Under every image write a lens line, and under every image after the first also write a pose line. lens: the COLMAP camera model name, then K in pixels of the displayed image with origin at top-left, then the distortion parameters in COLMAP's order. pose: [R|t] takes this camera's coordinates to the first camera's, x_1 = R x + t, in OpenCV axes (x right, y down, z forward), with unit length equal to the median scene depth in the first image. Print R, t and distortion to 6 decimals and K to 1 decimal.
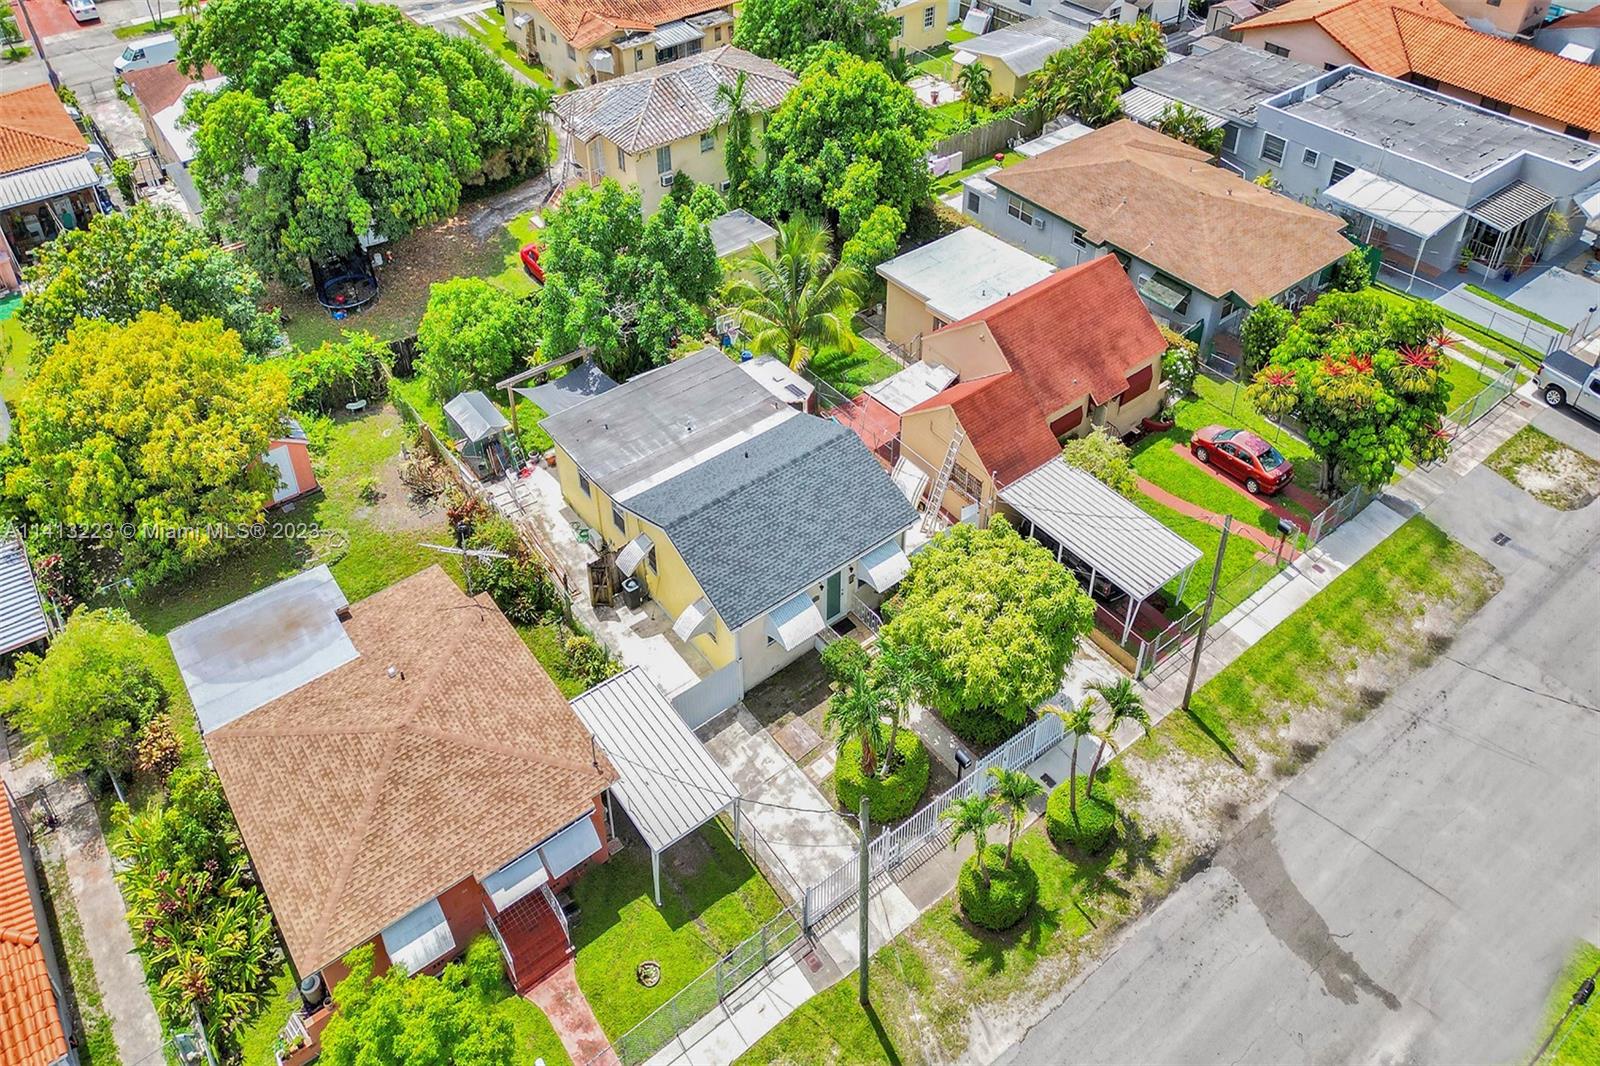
lens RADIAL K [[1070.7, 0, 800.3], [0, 1070.7, 462.9], [0, 0, 1]] dist [0.032328, 0.000243]
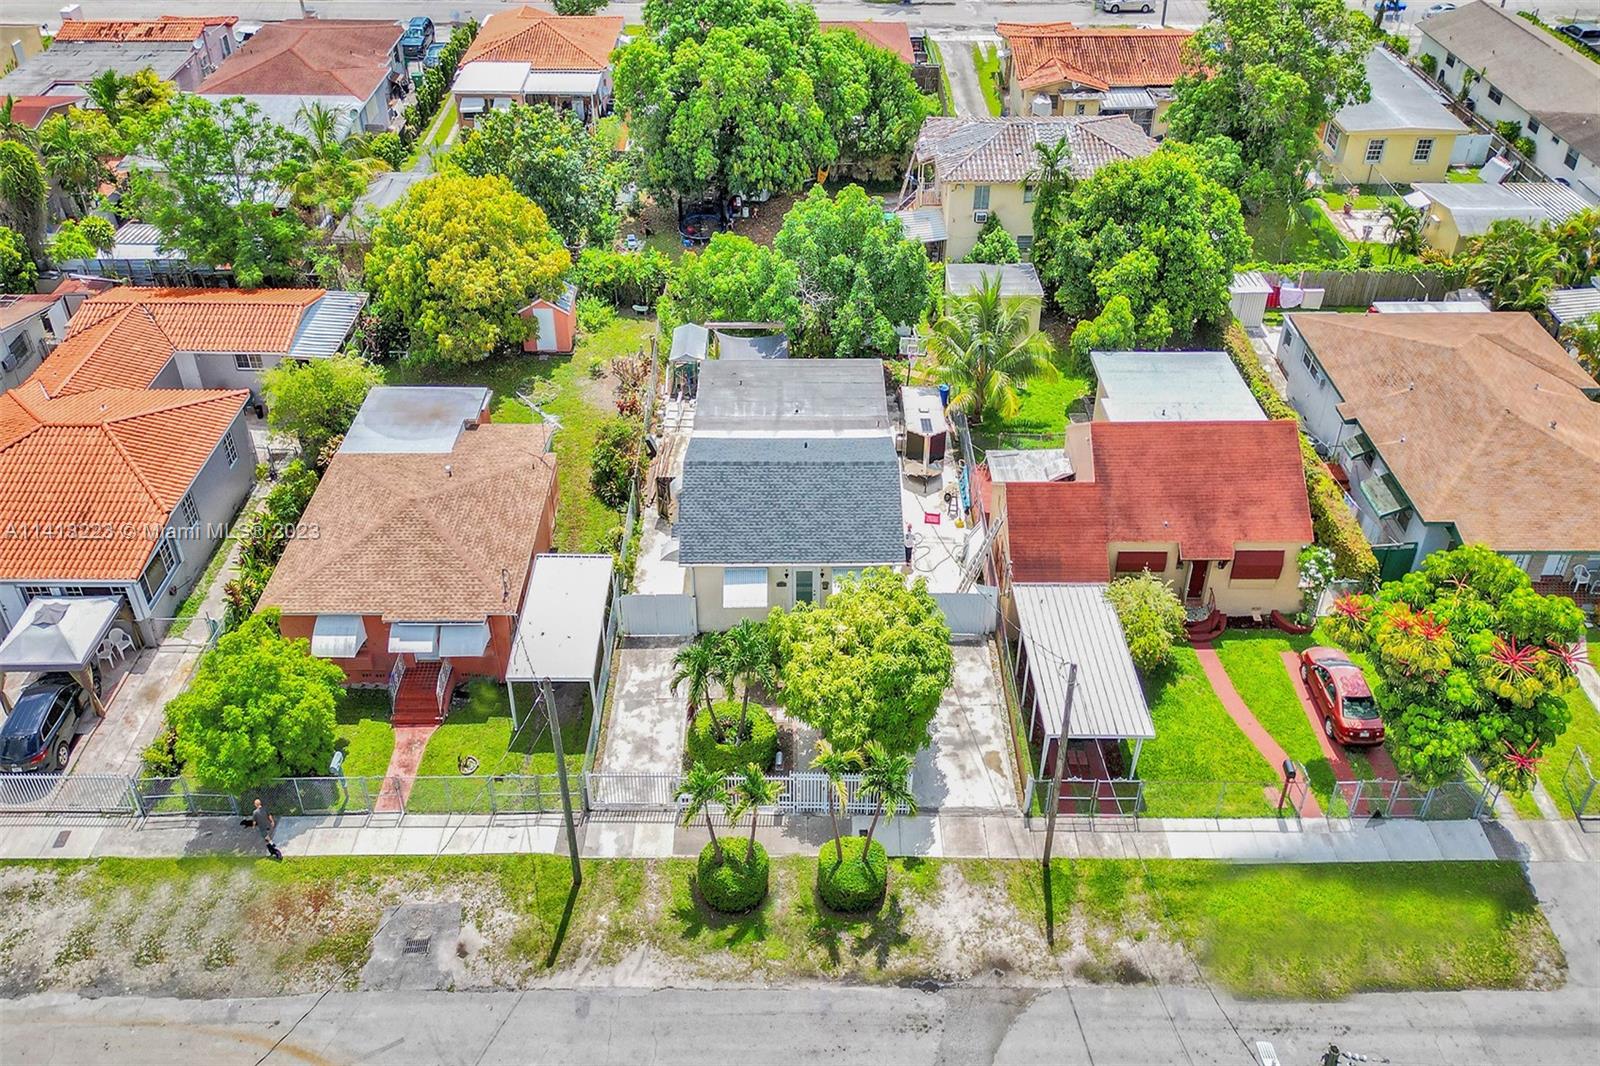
lens RADIAL K [[1063.6, 0, 792.7], [0, 1063.6, 484.0], [0, 0, 1]] dist [0.022933, -0.001165]
pose [[0.792753, 0.403476, -0.456891, 0.394363], [-0.410239, 0.907561, 0.089653, -0.055454], [0.450829, 0.116362, 0.884993, 0.029284]]
